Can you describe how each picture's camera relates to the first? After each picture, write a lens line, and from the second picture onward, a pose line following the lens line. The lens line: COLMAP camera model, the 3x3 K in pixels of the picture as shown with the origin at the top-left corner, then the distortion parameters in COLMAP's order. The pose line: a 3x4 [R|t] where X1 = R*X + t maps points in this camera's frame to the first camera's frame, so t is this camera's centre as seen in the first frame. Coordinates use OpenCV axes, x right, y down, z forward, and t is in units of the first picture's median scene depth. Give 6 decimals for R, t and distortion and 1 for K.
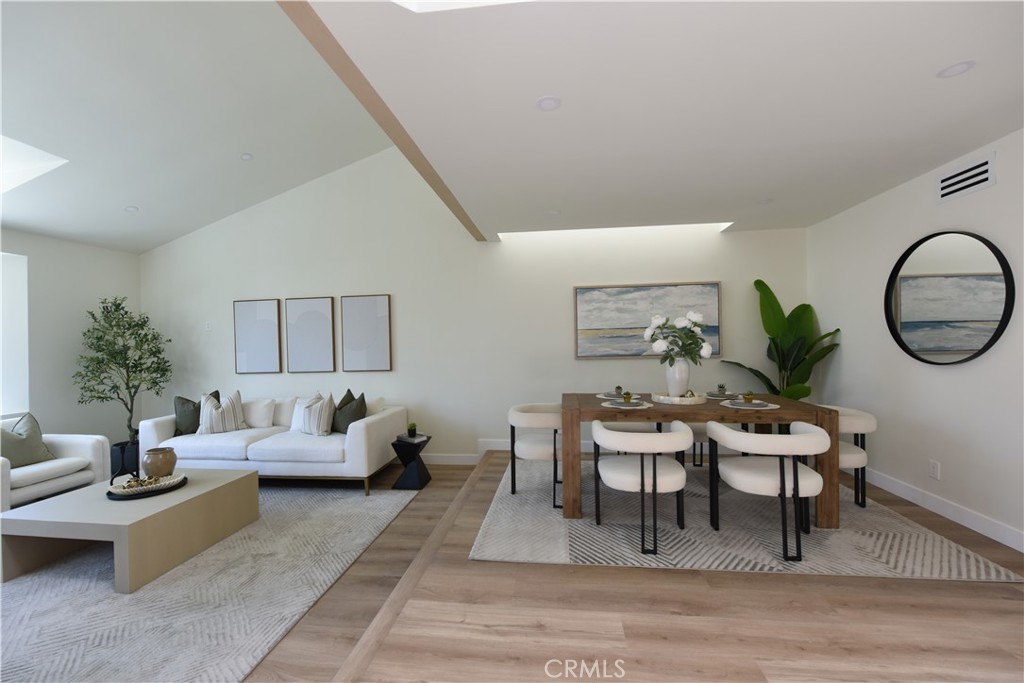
lens RADIAL K [[410.4, 0, 516.2], [0, 410.4, 344.6], [0, 0, 1]] dist [-0.009605, -0.000060]
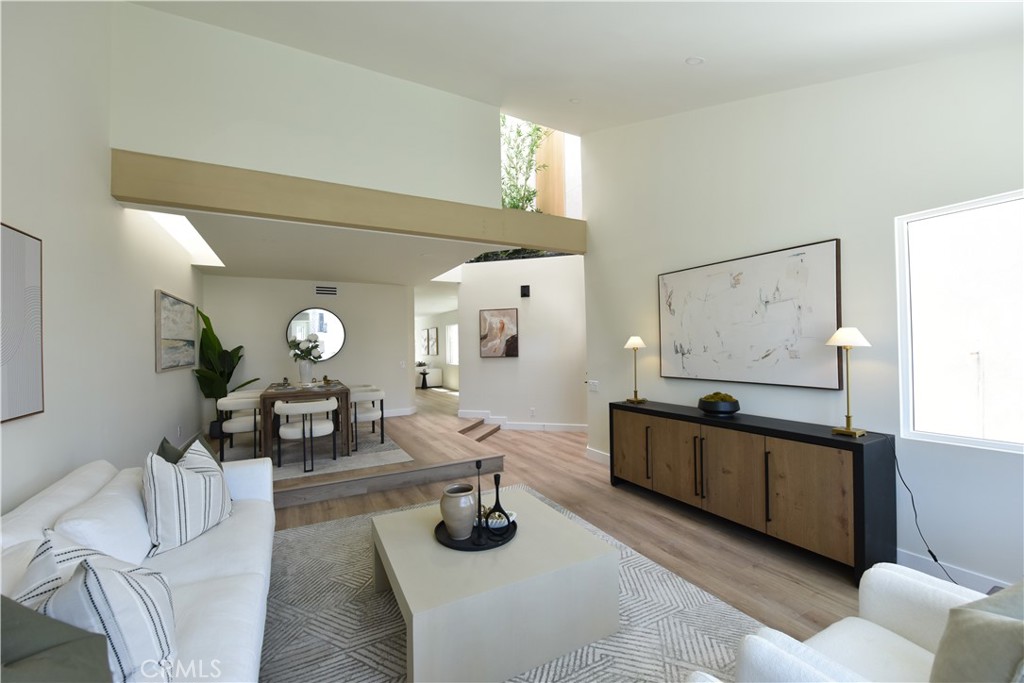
lens RADIAL K [[410.0, 0, 509.7], [0, 410.0, 343.6], [0, 0, 1]] dist [-0.010290, -0.000276]
pose [[-0.565258, 0.031994, 0.824294, -1.039927], [0.032358, 0.999339, -0.016598, 0.013585], [-0.824280, 0.017290, -0.565919, 0.901963]]
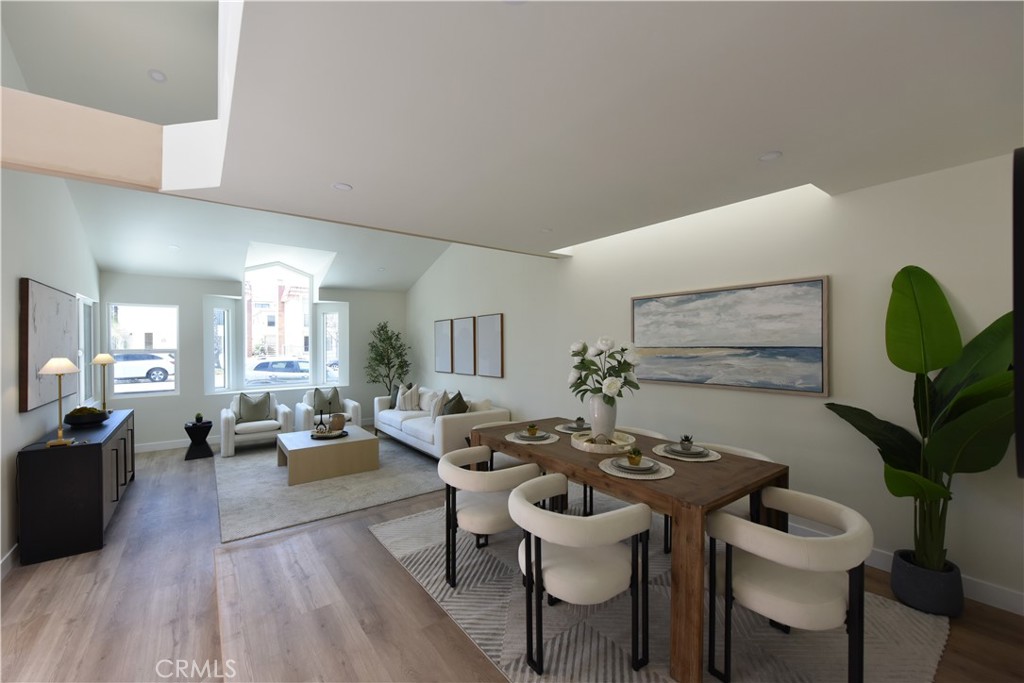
lens RADIAL K [[410.0, 0, 509.7], [0, 410.0, 343.6], [0, 0, 1]] dist [-0.010290, -0.000276]
pose [[0.688581, 0.015248, -0.724999, 0.611554], [-0.013591, 0.999875, 0.008121, -0.048864], [0.725032, 0.004261, 0.688702, 0.219208]]
